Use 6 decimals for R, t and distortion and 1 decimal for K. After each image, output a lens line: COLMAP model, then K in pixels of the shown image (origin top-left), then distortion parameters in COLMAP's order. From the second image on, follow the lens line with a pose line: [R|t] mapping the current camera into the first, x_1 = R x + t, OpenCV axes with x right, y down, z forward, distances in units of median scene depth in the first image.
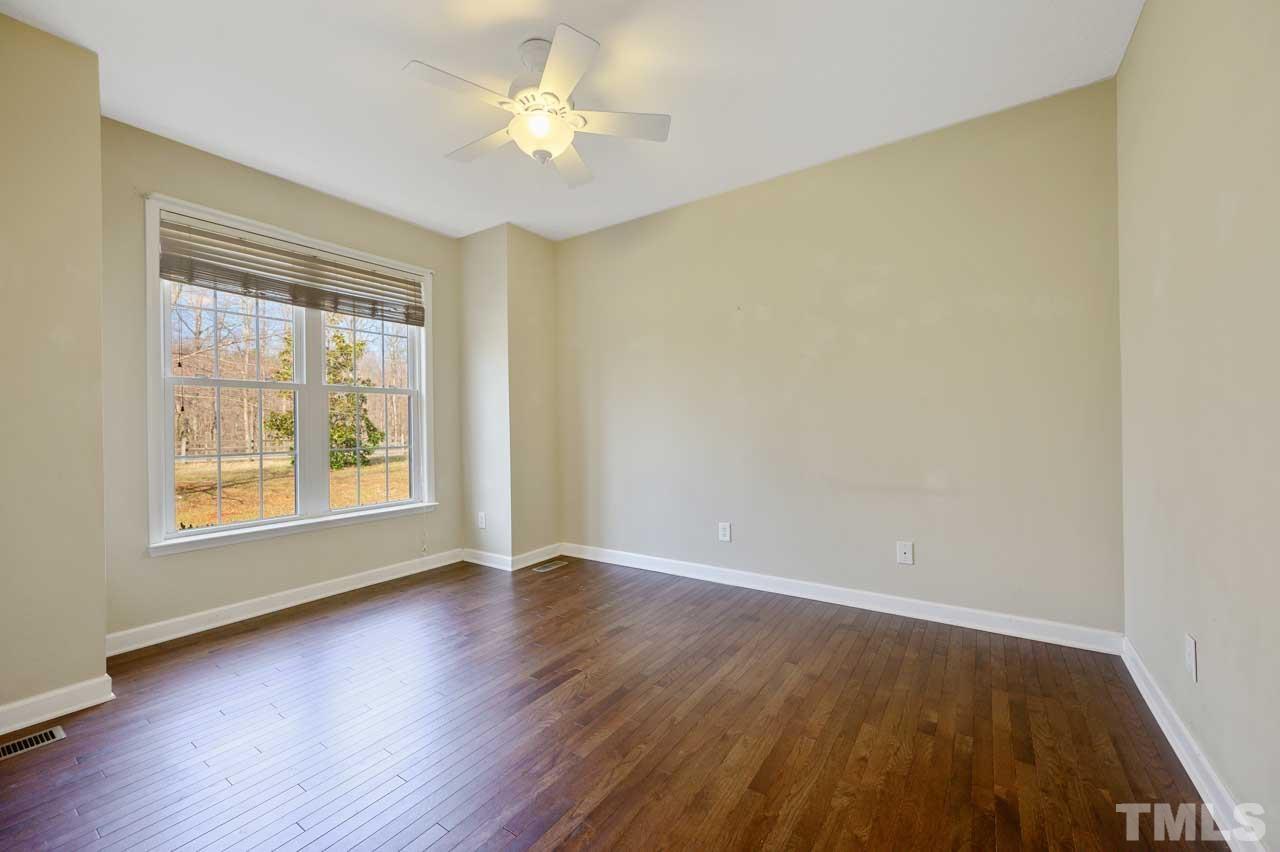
lens RADIAL K [[515.9, 0, 641.8], [0, 515.9, 421.3], [0, 0, 1]] dist [-0.000639, -0.000152]
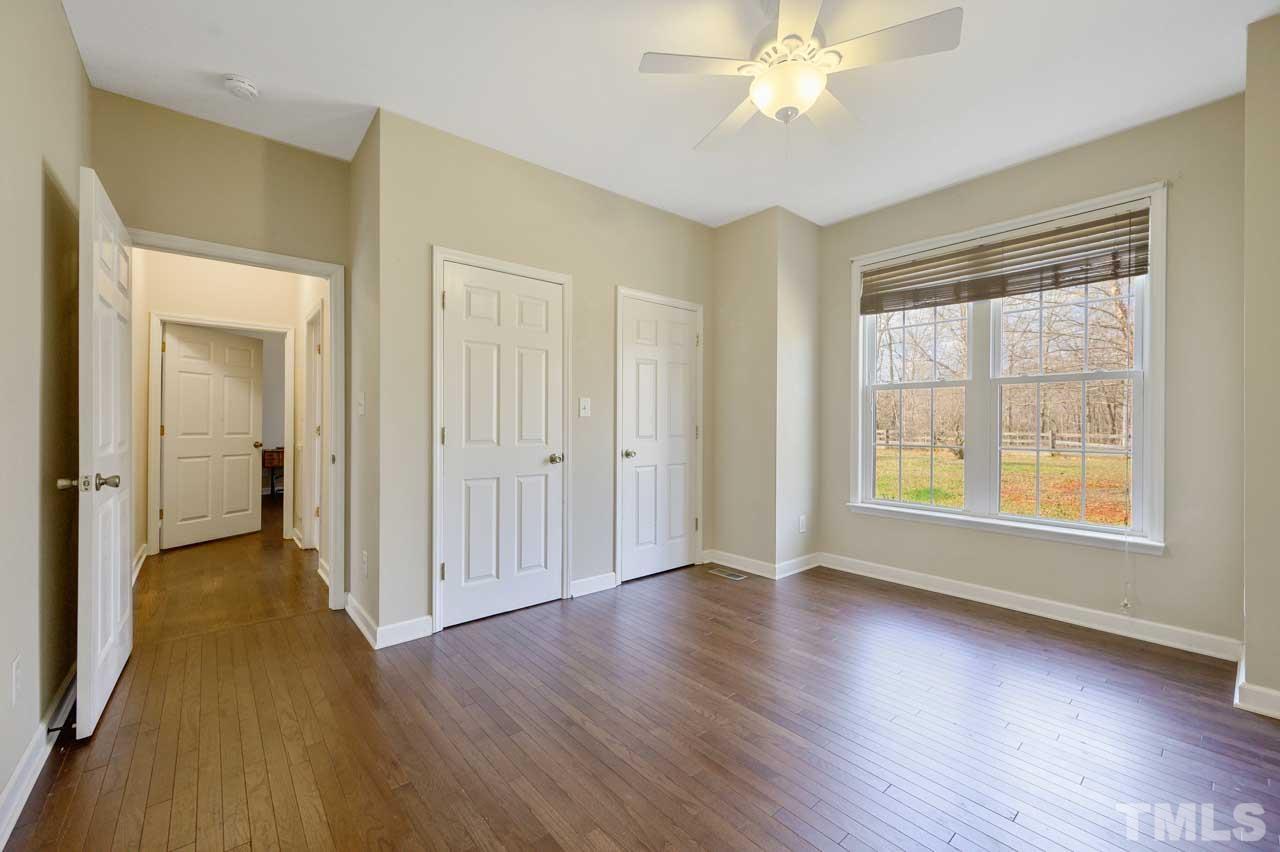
lens RADIAL K [[514.7, 0, 636.0], [0, 514.7, 425.9], [0, 0, 1]] dist [-0.001126, -0.000033]
pose [[-0.283680, 0.012758, -0.958834, 0.487468], [0.003154, 0.999919, 0.012371, 0.002428], [0.958914, 0.000485, -0.283697, 0.682265]]
